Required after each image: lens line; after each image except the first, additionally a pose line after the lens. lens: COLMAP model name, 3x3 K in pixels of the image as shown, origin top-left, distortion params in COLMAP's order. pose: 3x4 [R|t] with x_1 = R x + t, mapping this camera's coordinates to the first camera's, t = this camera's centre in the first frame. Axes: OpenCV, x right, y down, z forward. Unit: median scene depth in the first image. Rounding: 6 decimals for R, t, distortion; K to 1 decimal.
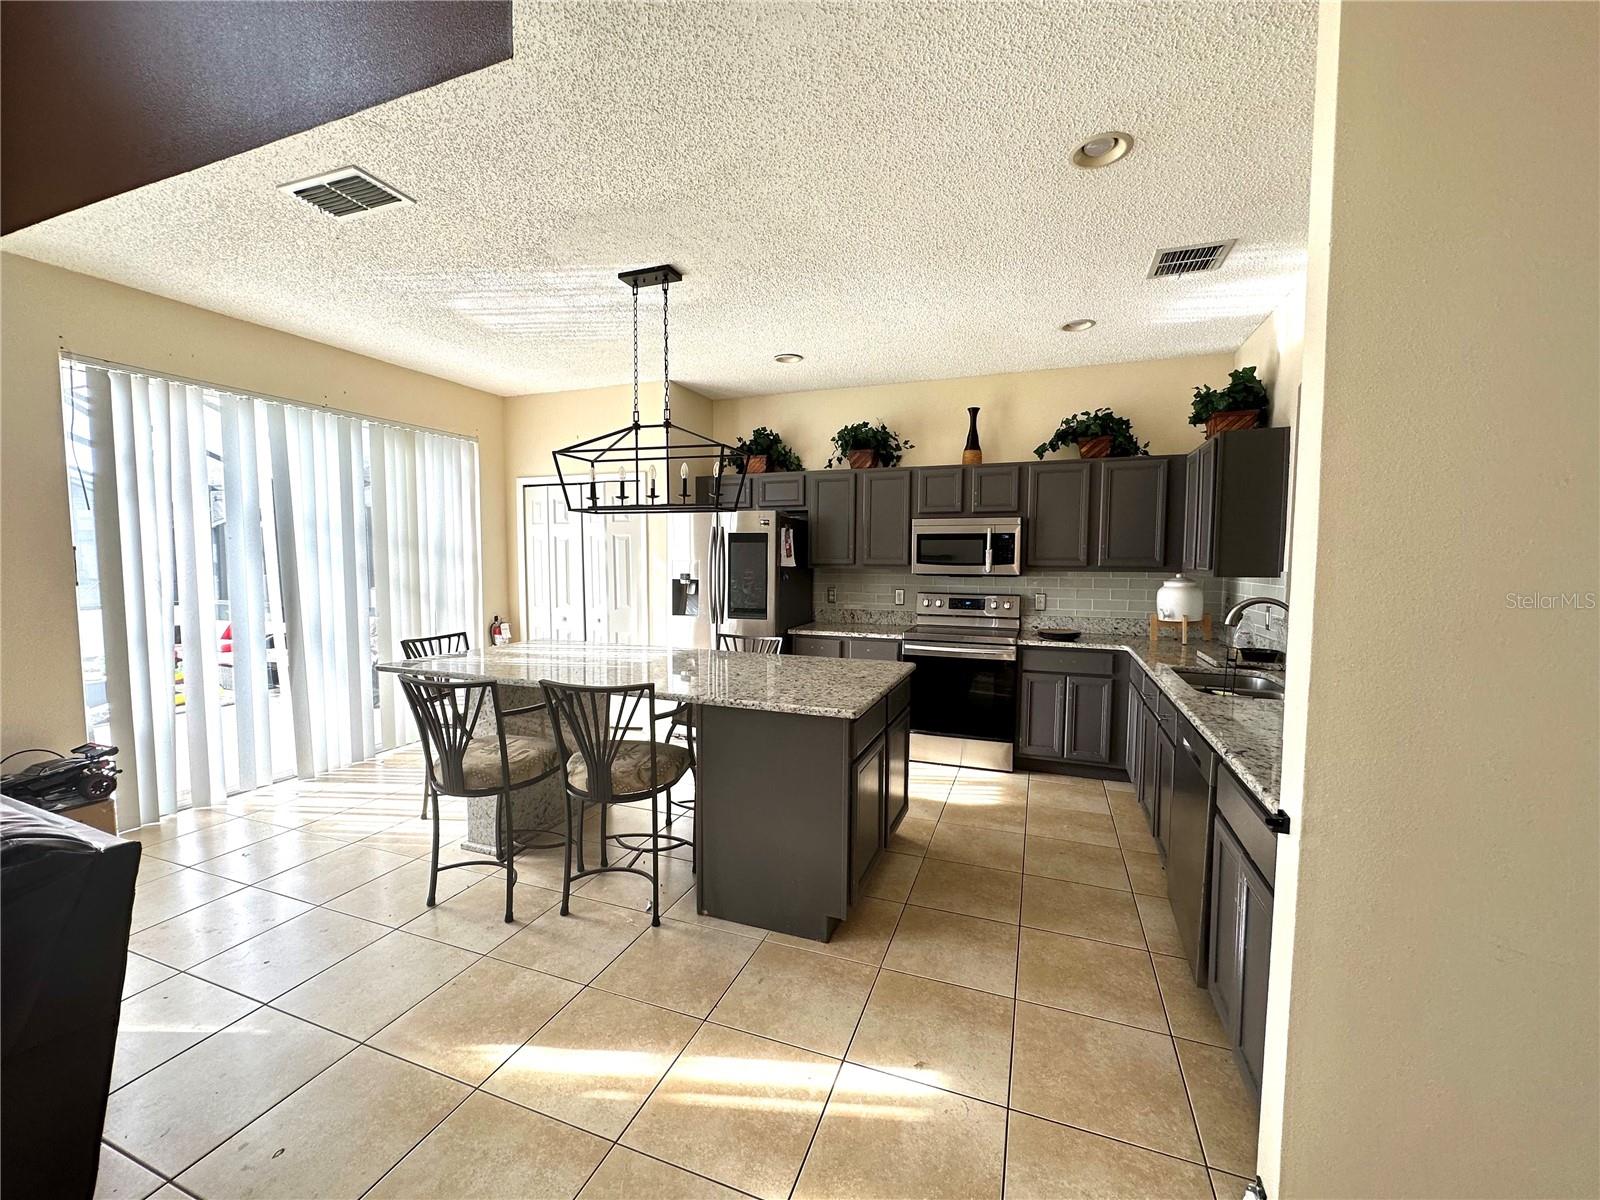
lens RADIAL K [[644.7, 0, 798.1], [0, 644.7, 597.9], [0, 0, 1]] dist [0.001273, 0.001343]
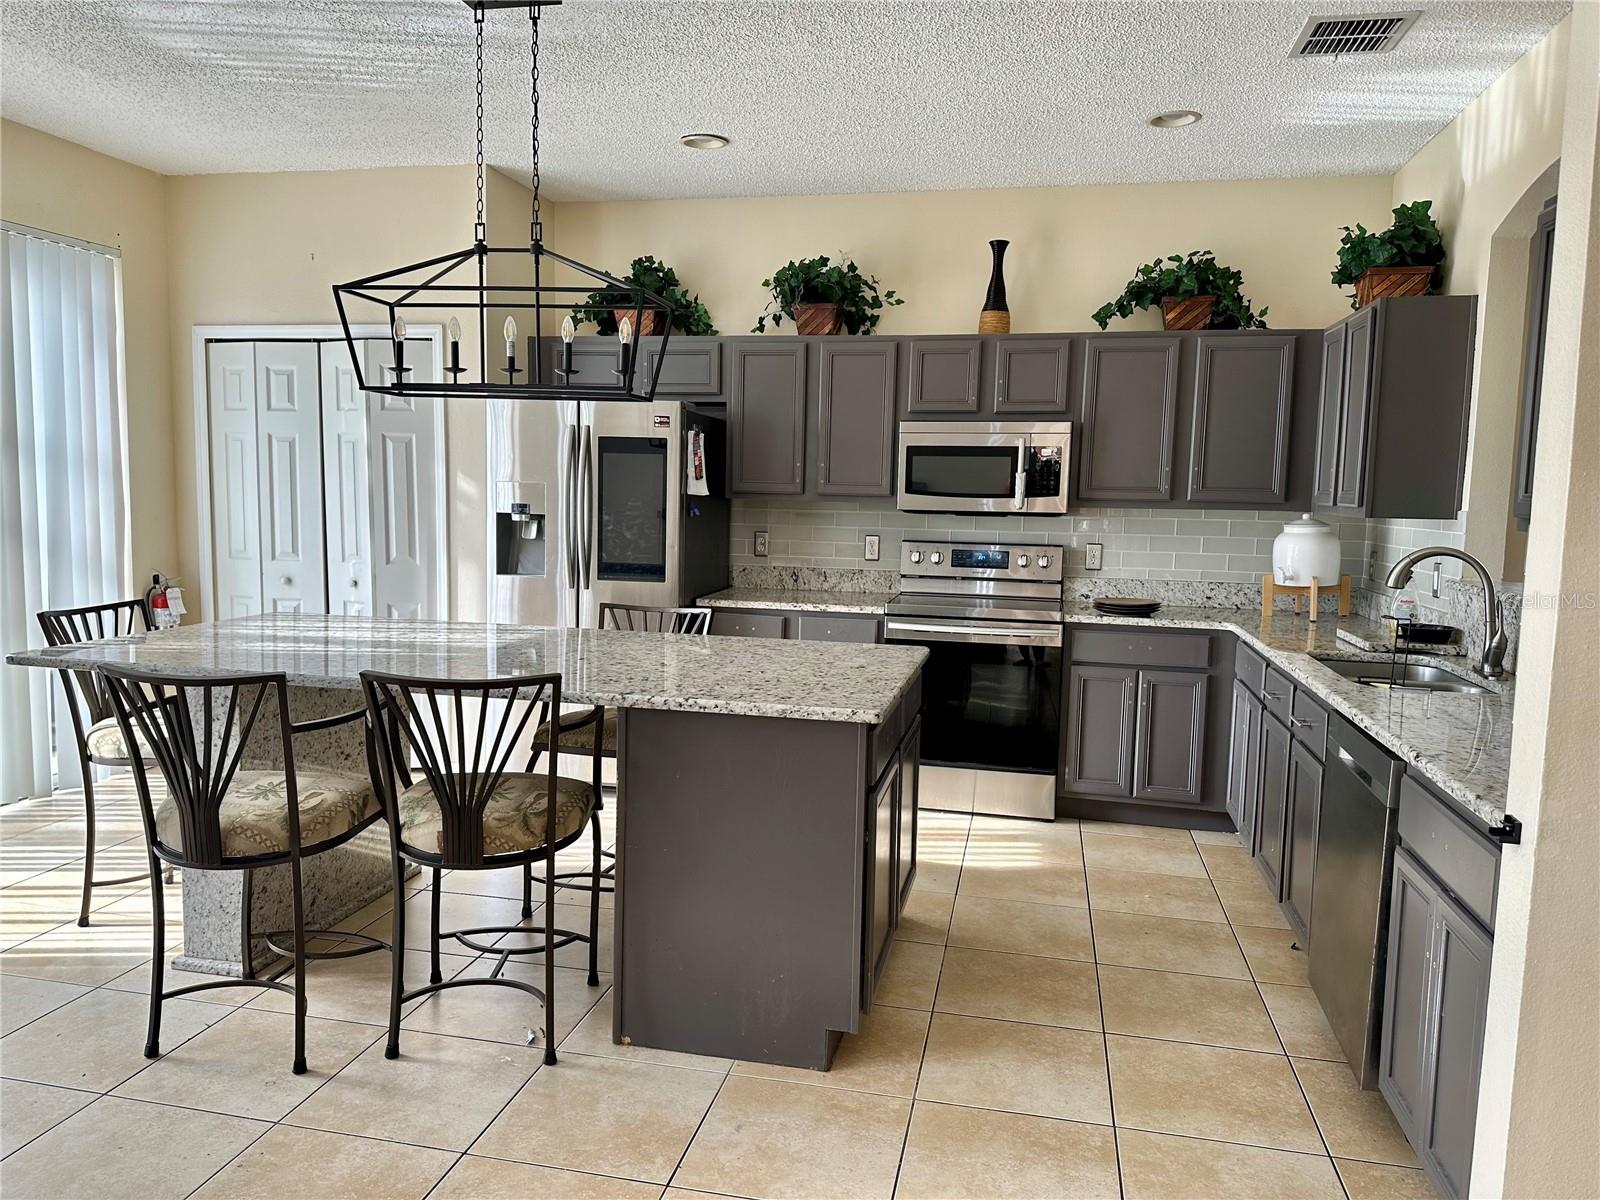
lens RADIAL K [[1126.5, 0, 791.7], [0, 1126.5, 597.0], [0, 0, 1]] dist [0.044828, -0.046331]
pose [[0.989150, 0.002309, 0.146889, -0.115423], [-0.007640, 0.999332, 0.035741, 0.012360], [-0.146708, -0.036475, 0.988507, -0.077656]]
